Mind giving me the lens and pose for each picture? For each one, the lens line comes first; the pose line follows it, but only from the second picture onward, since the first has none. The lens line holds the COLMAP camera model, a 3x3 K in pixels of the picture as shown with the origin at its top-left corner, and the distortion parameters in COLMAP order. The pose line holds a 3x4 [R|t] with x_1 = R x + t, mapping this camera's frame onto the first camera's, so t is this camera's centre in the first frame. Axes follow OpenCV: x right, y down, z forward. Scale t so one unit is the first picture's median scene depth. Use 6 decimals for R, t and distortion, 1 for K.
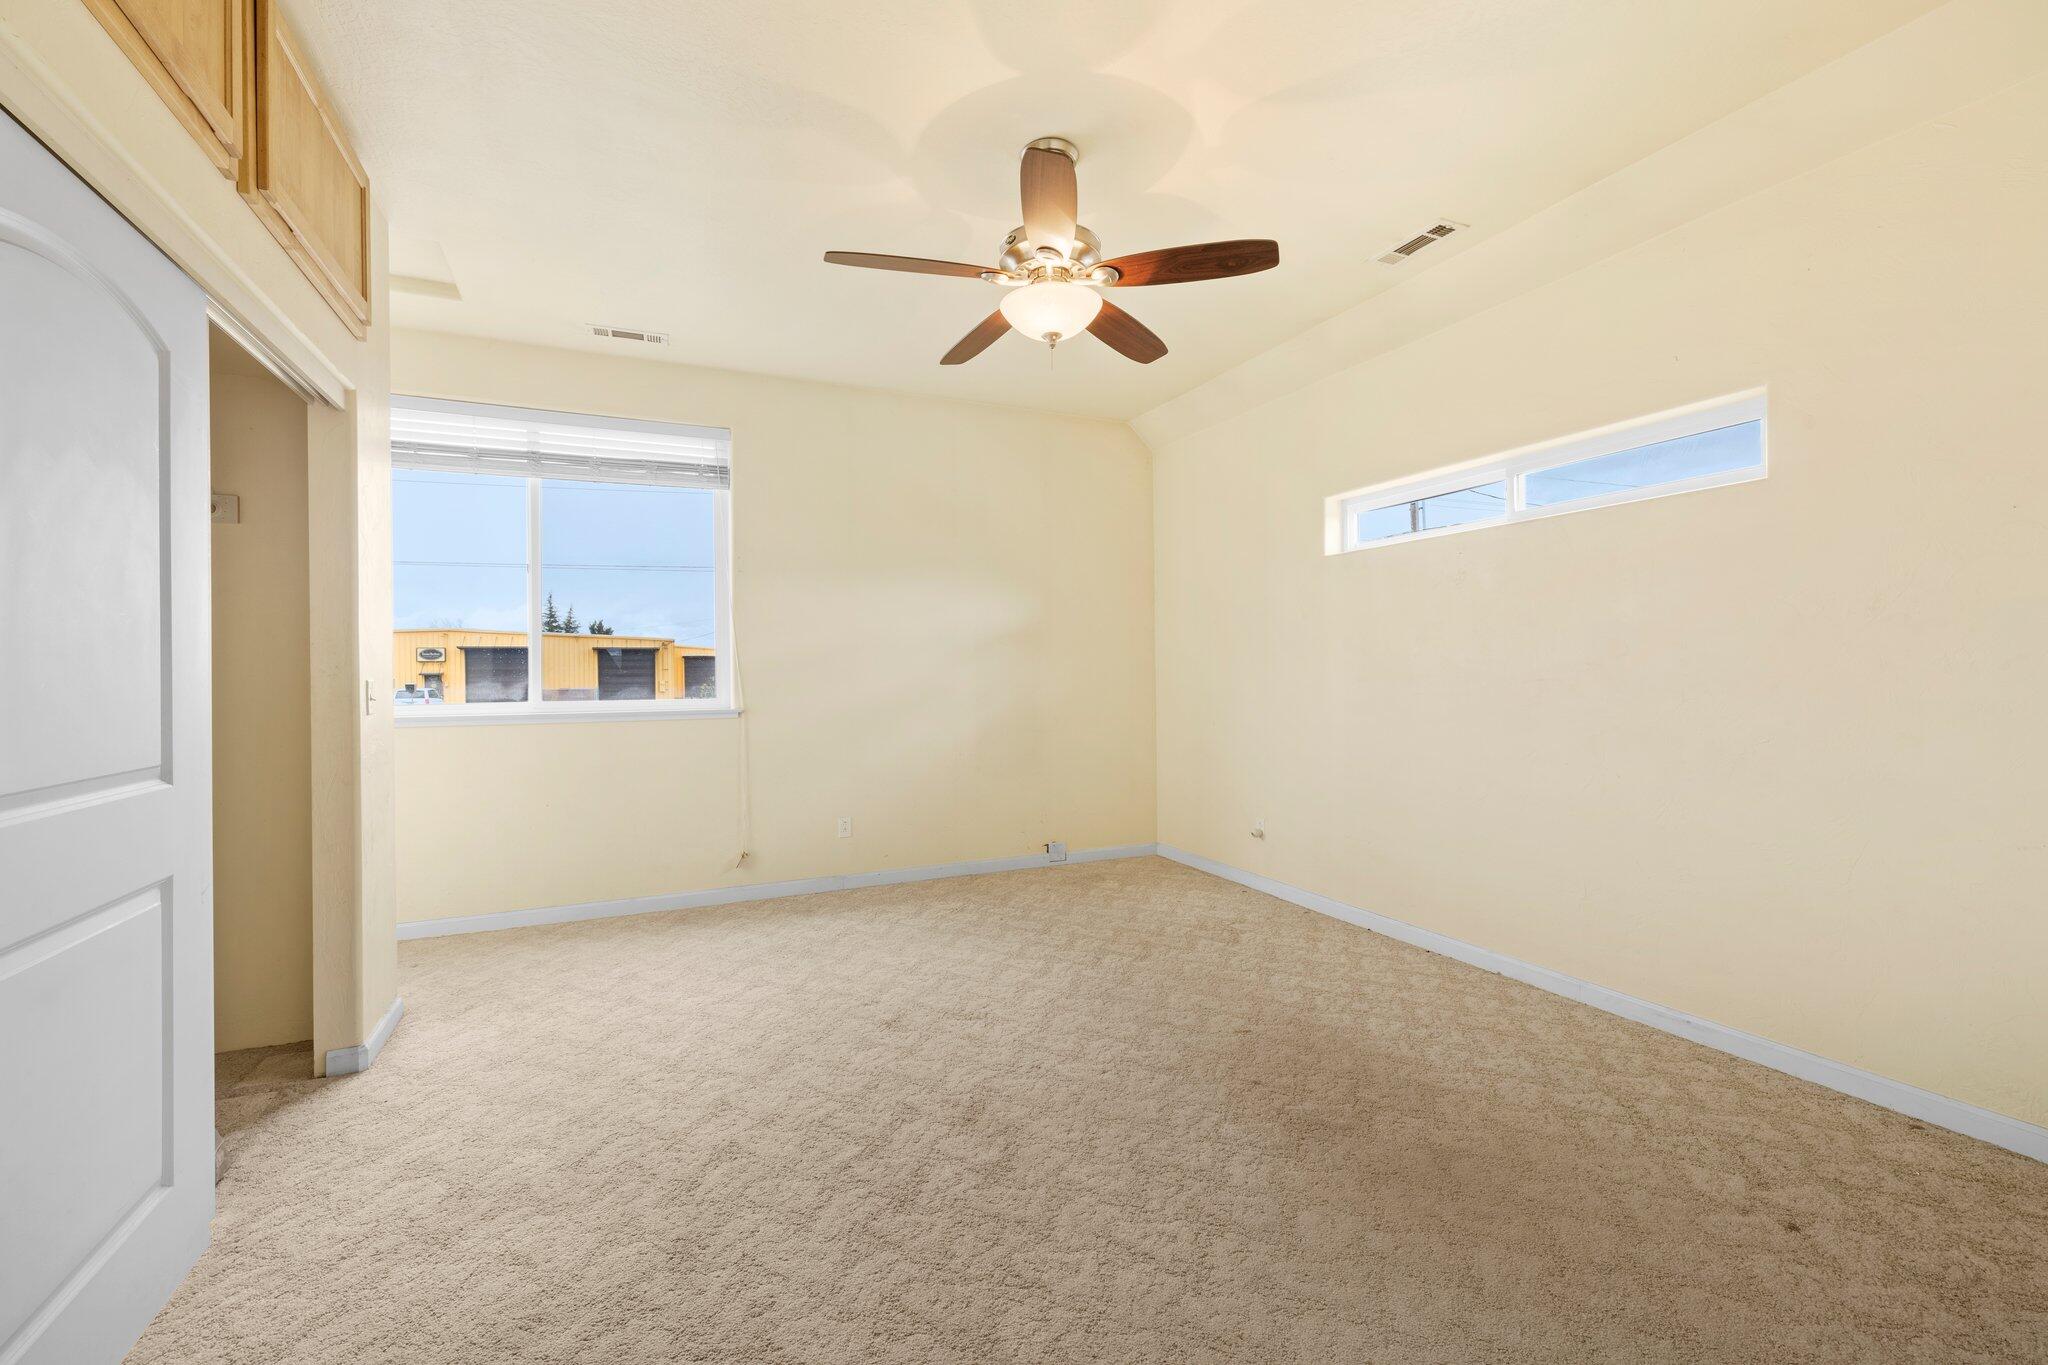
lens RADIAL K [[854.9, 0, 1020.6], [0, 854.9, 674.5], [0, 0, 1]] dist [0.001495, 0.000247]
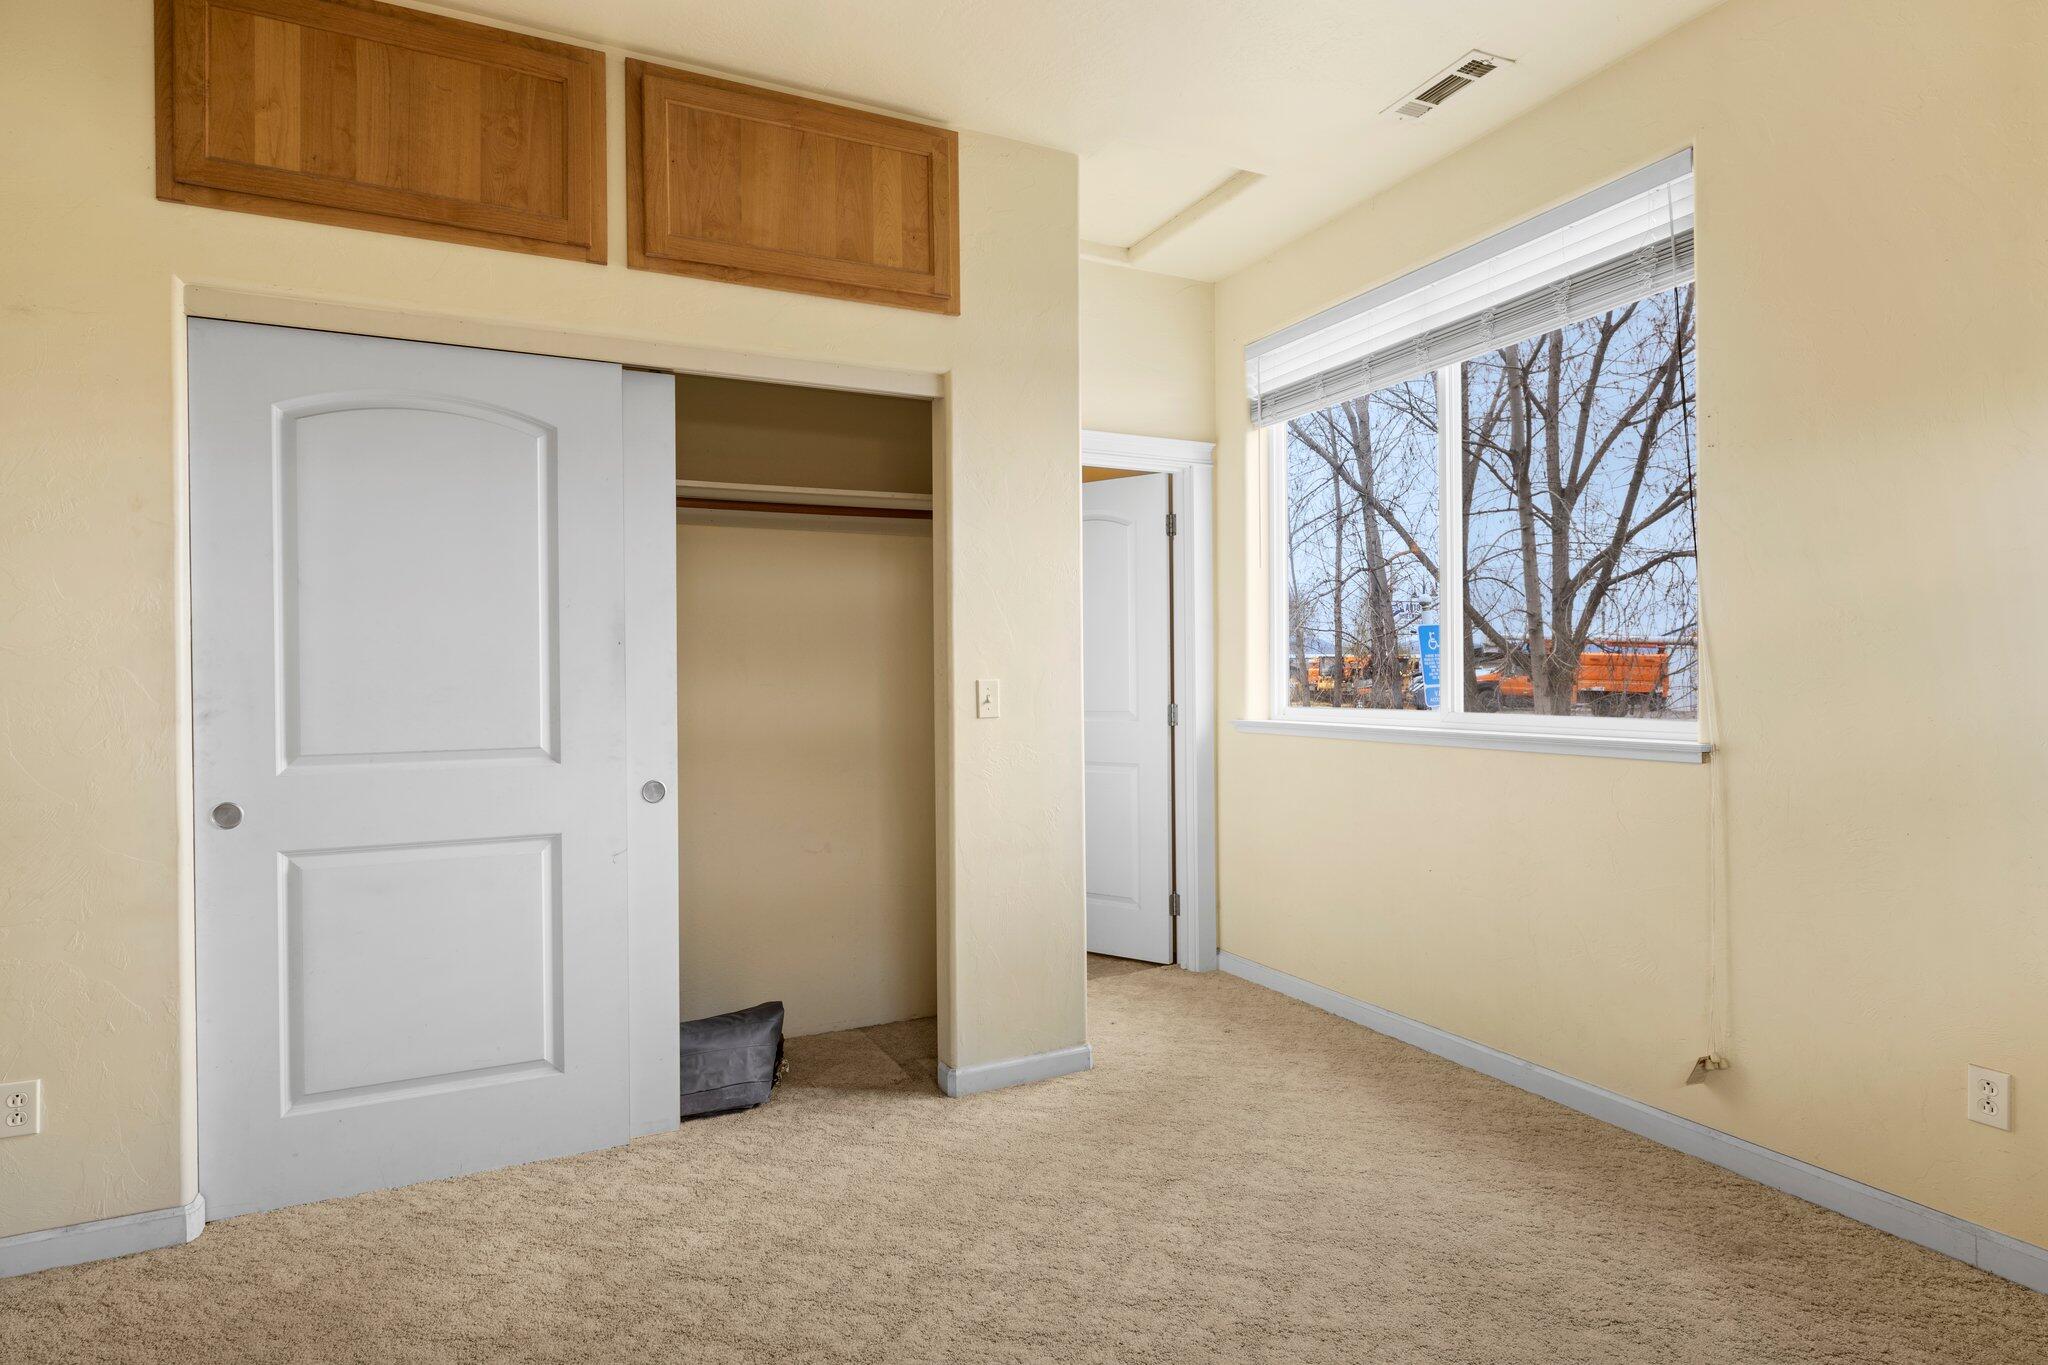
lens RADIAL K [[1092.4, 0, 1036.1], [0, 1092.4, 682.7], [0, 0, 1]] dist [-0.001872, -0.000905]
pose [[0.023890, 0.009137, -0.999673, 0.383454], [0.009344, 0.999913, 0.009362, -0.001532], [0.999671, -0.009565, 0.023802, 0.958167]]
